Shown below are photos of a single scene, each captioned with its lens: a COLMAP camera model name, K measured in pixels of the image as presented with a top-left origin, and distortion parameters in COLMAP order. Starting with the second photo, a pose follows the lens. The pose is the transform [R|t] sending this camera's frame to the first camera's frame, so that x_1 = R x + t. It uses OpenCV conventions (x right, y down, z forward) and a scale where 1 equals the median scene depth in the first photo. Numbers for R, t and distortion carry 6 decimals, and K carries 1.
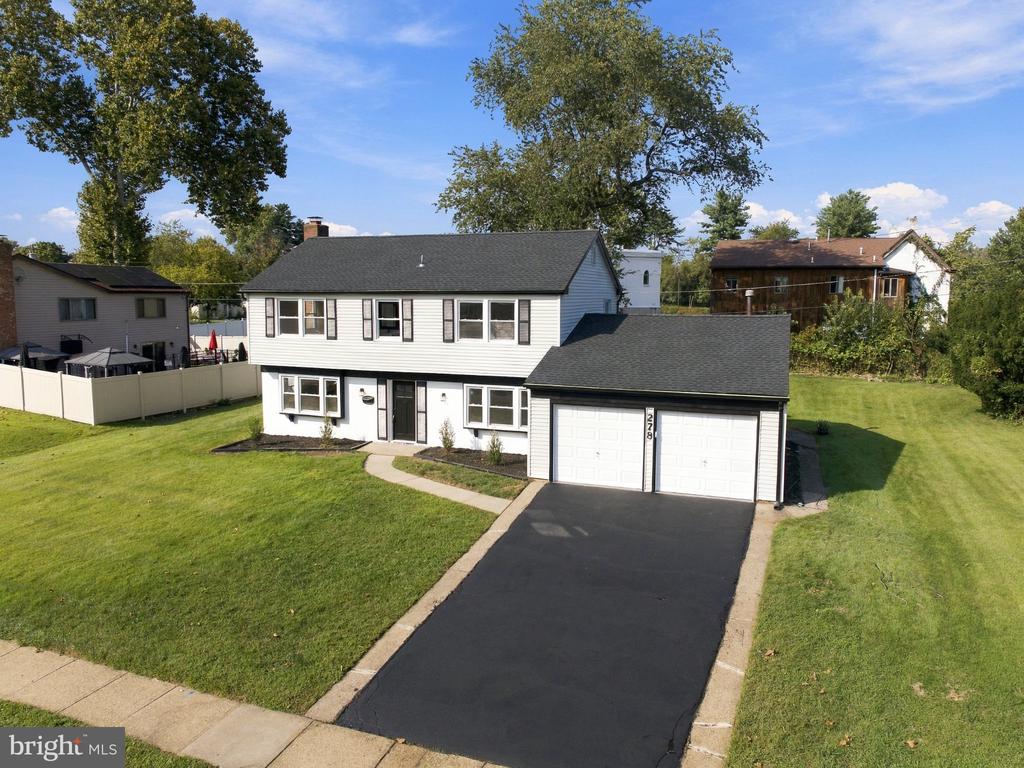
lens RADIAL K [[723.9, 0, 510.8], [0, 723.9, 361.3], [0, 0, 1]] dist [-0.050376, 0.024932]
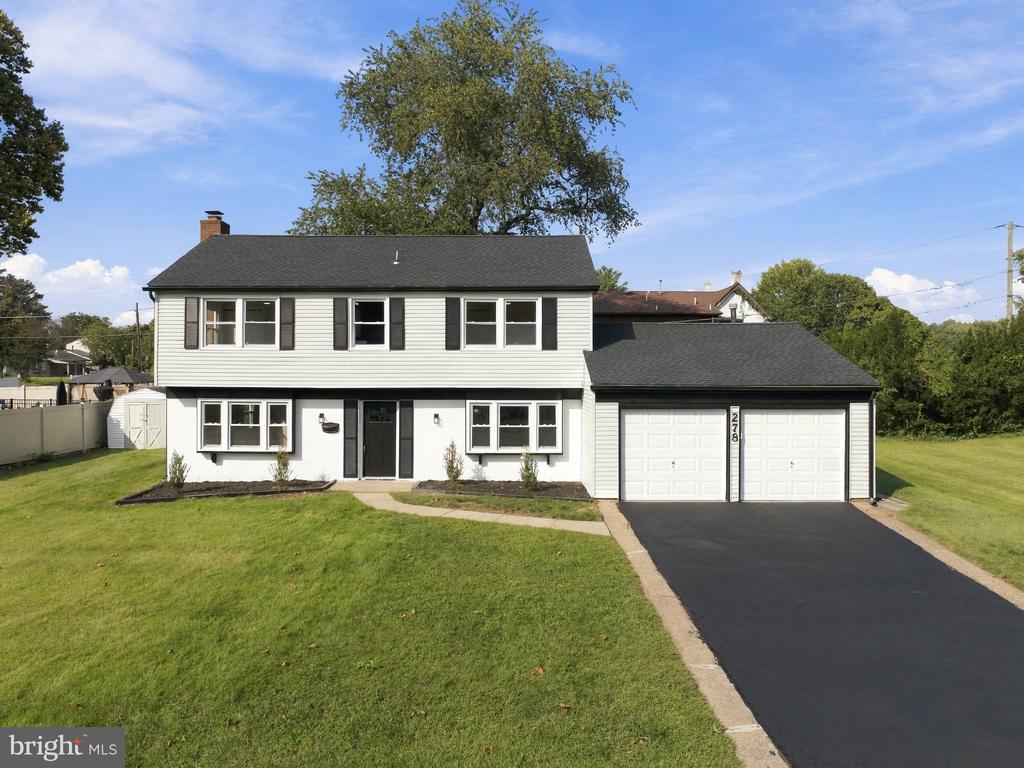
lens RADIAL K [[723.9, 0, 508.7], [0, 723.9, 375.9], [0, 0, 1]] dist [-0.050376, 0.024932]
pose [[0.938541, -0.003648, 0.345150, -0.293191], [0.032993, 0.996314, -0.079186, 0.067481], [-0.343589, 0.085707, 0.935201, 0.193060]]
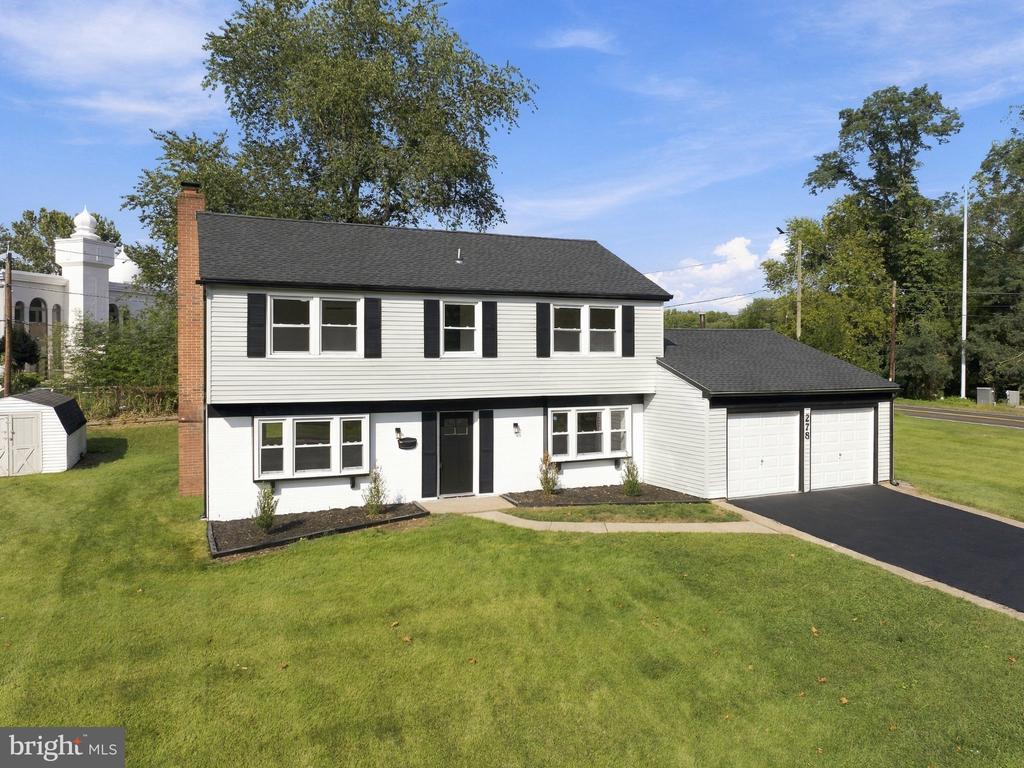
lens RADIAL K [[723.9, 0, 492.0], [0, 723.9, 399.6], [0, 0, 1]] dist [-0.050376, 0.024932]
pose [[0.727734, -0.037319, 0.684844, -0.638147], [0.073510, 0.997011, -0.023783, 0.034037], [-0.681909, 0.067650, 0.728302, 0.429734]]
